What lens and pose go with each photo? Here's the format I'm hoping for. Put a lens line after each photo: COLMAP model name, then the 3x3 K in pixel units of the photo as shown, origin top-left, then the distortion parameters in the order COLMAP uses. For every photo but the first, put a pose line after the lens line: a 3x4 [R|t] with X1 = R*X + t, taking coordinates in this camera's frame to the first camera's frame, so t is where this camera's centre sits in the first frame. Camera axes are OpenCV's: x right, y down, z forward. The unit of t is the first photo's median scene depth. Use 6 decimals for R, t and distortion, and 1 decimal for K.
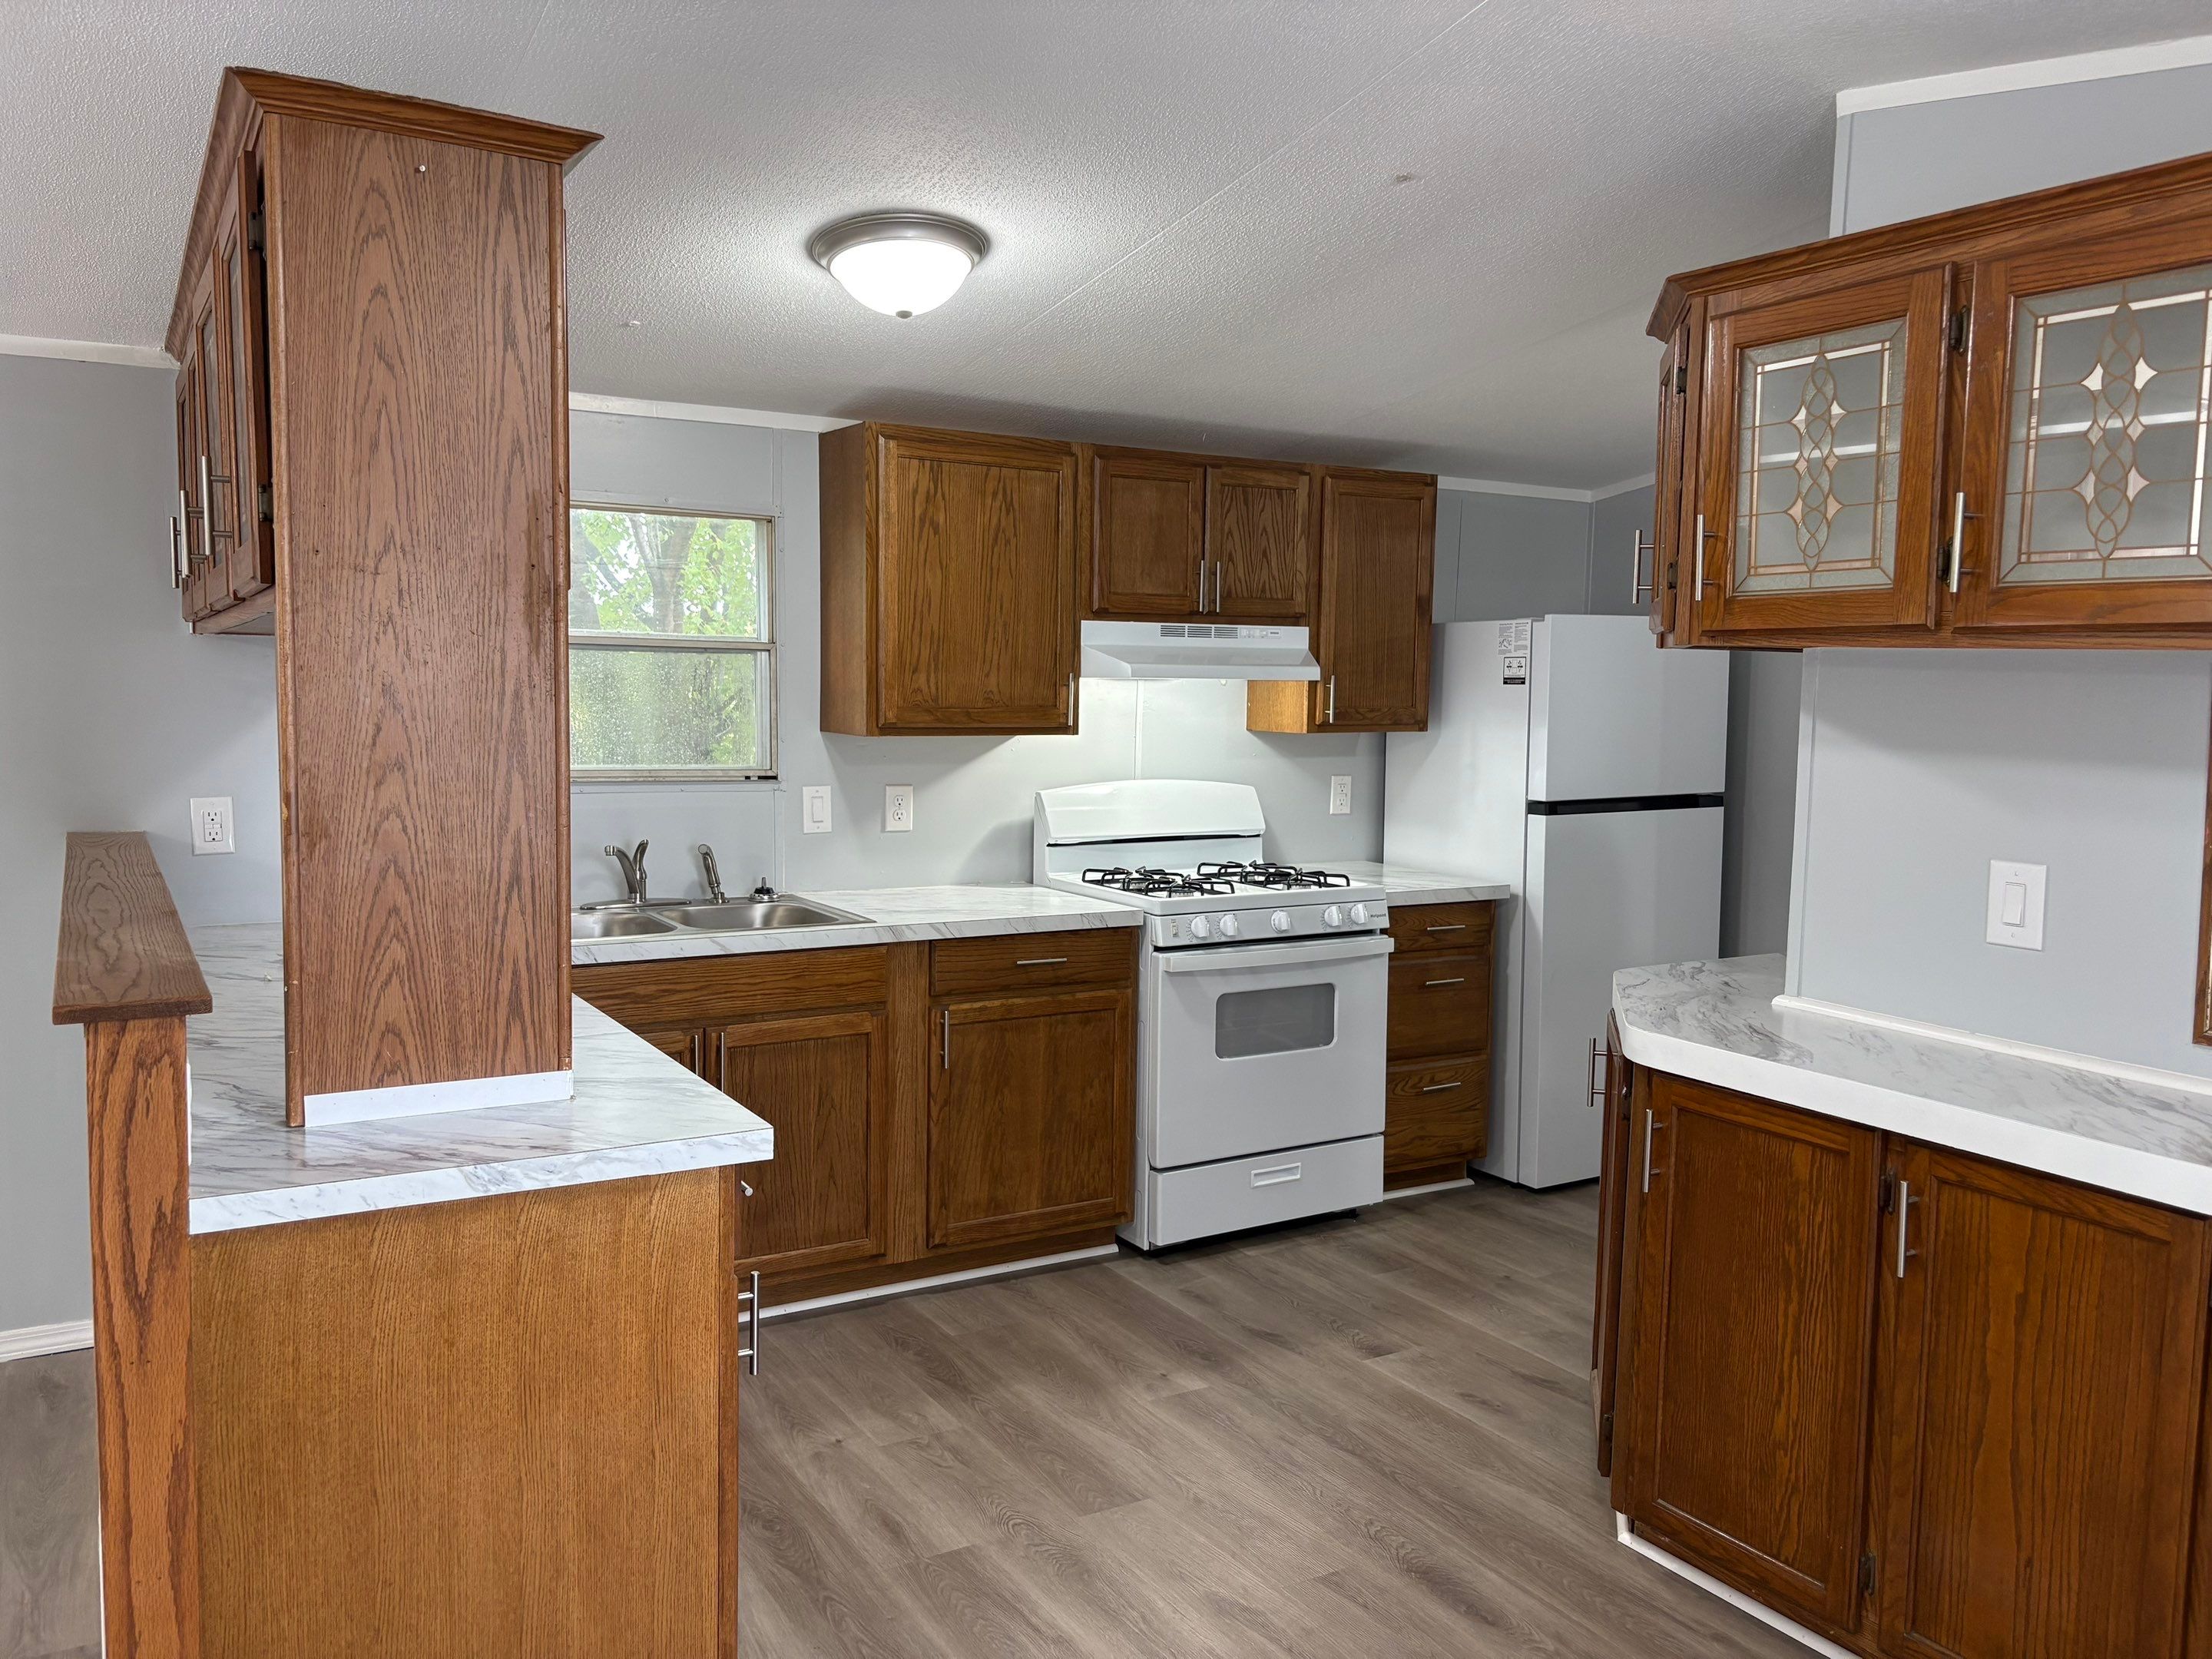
lens RADIAL K [[1672.5, 0, 1116.3], [0, 1672.5, 819.4], [0, 0, 1]] dist [0.006494, -0.004019]
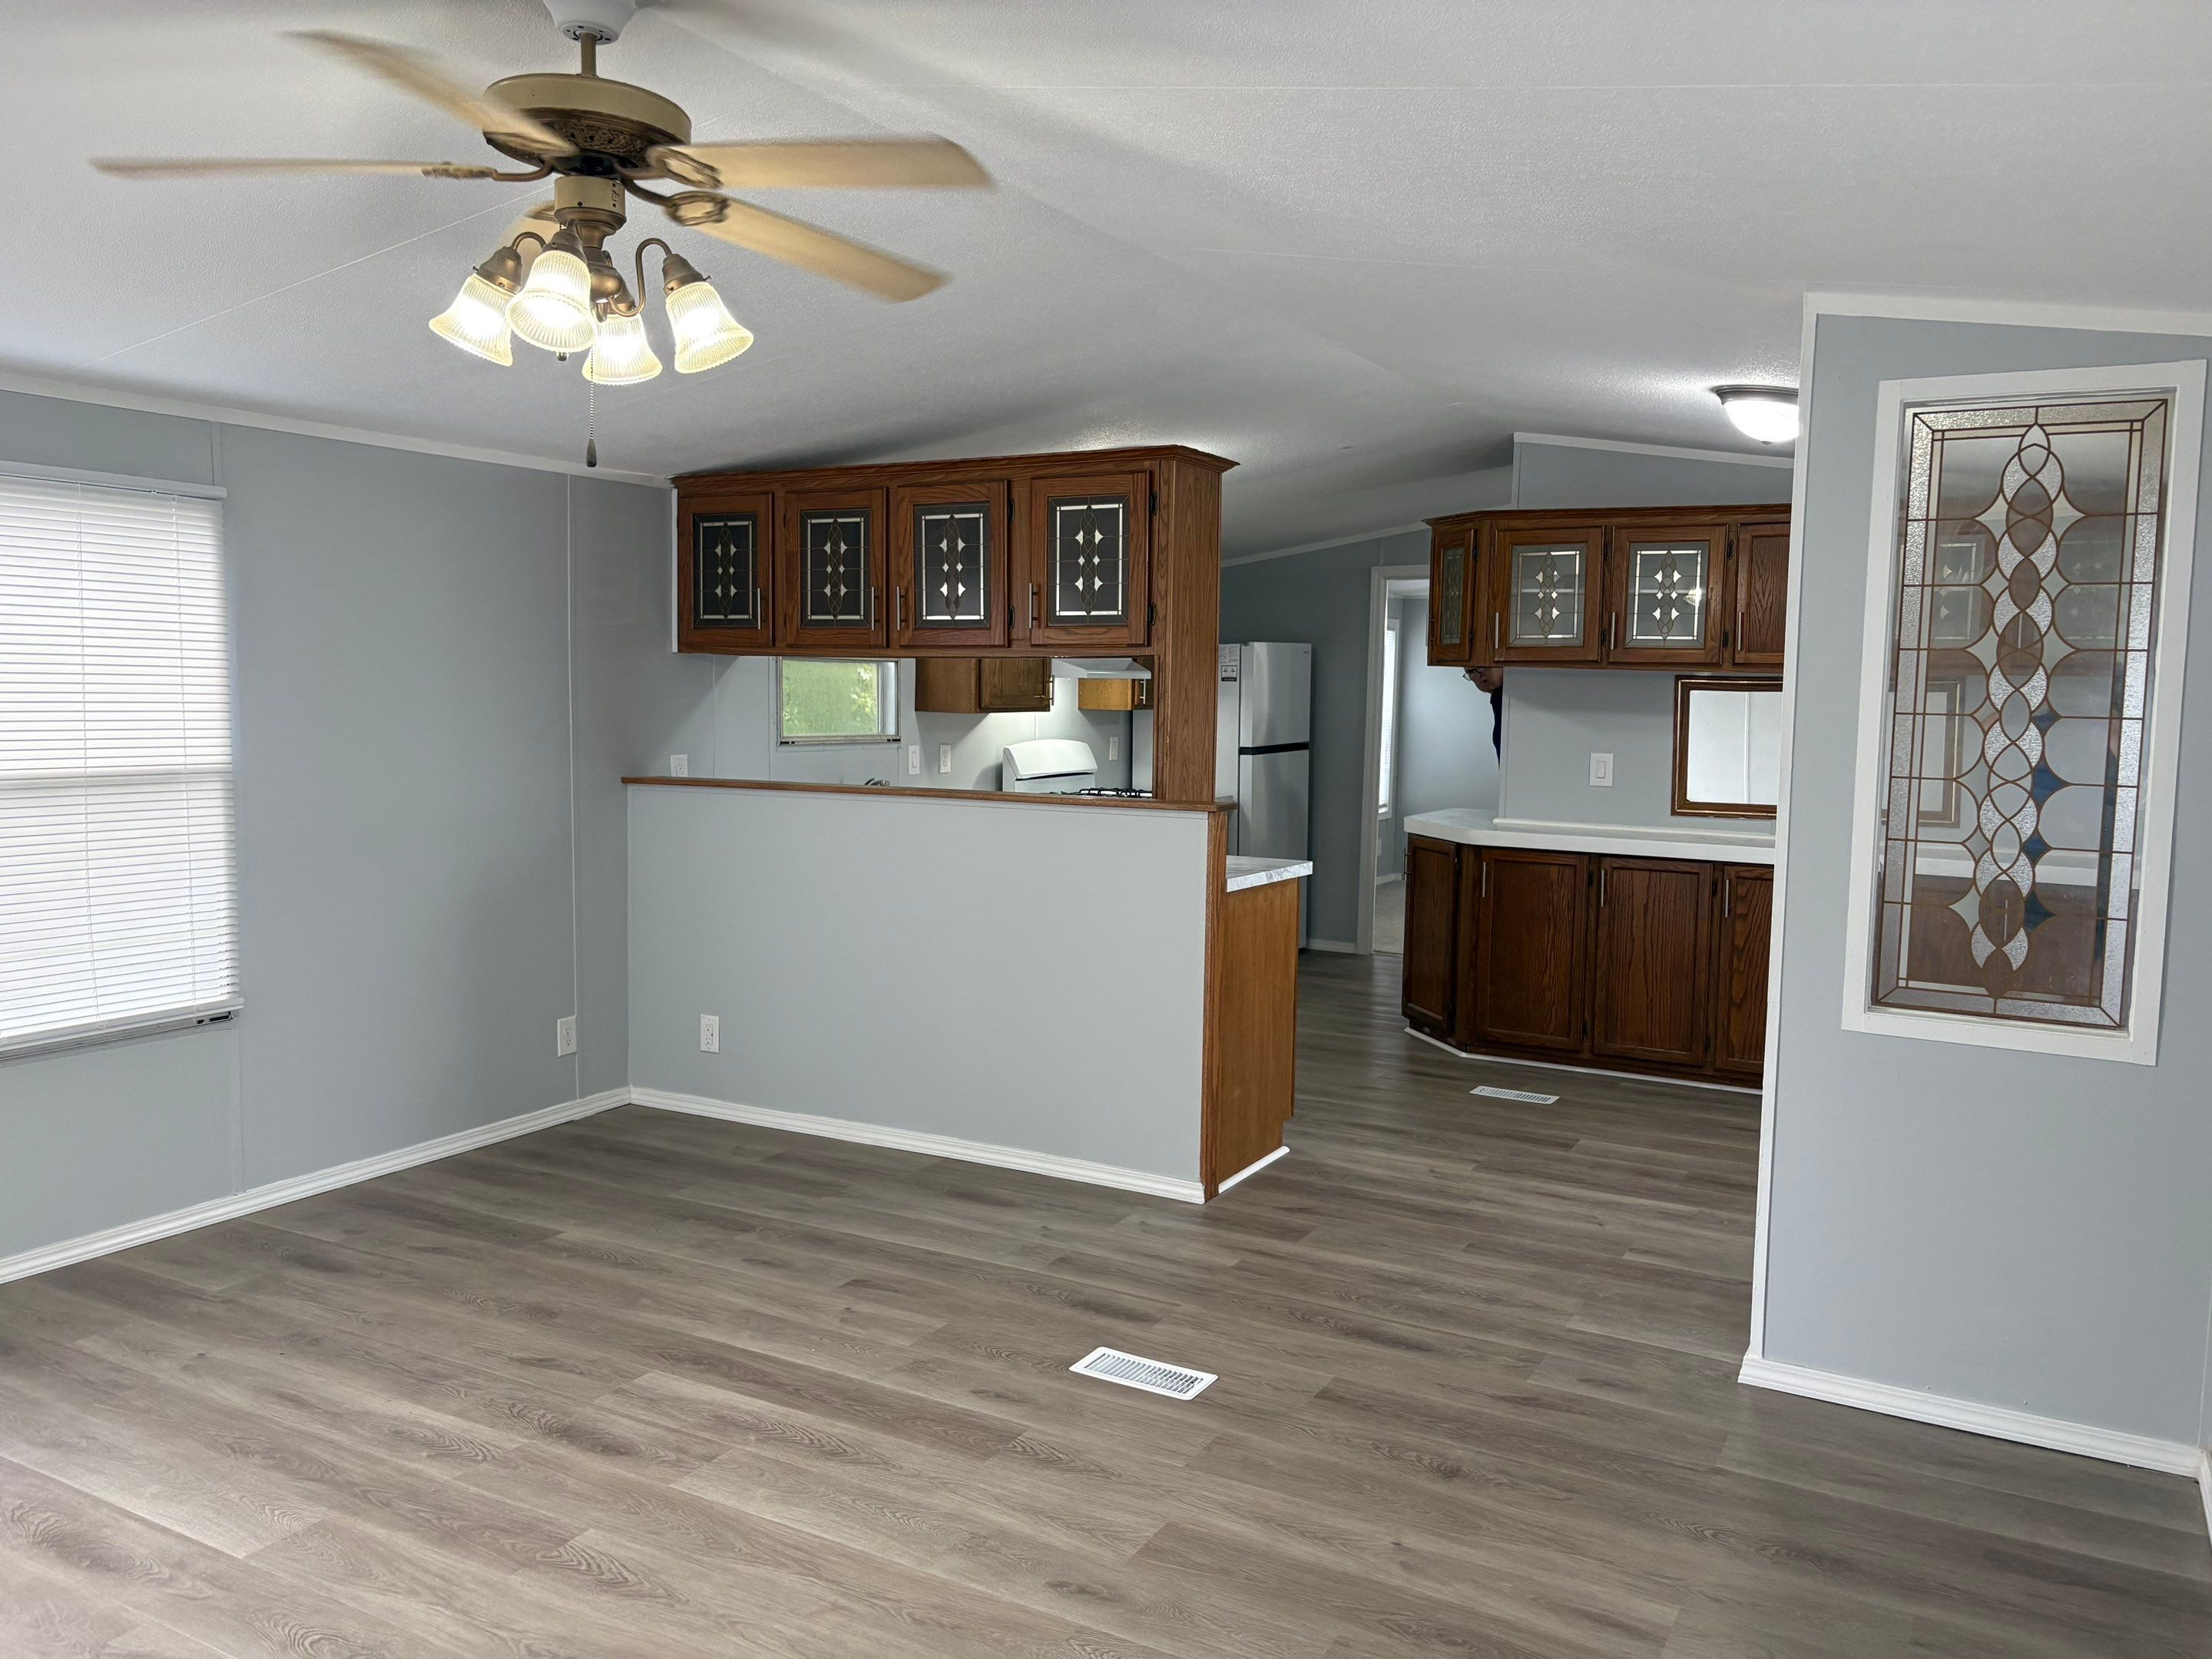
lens RADIAL K [[1682.8, 0, 1083.5], [0, 1682.8, 828.5], [0, 0, 1]] dist [0.030719, -0.028965]
pose [[0.868756, -0.045221, 0.493172, -0.951294], [0.039209, 0.998977, 0.022532, 0.034268], [-0.493686, -0.000238, 0.869640, -0.563523]]
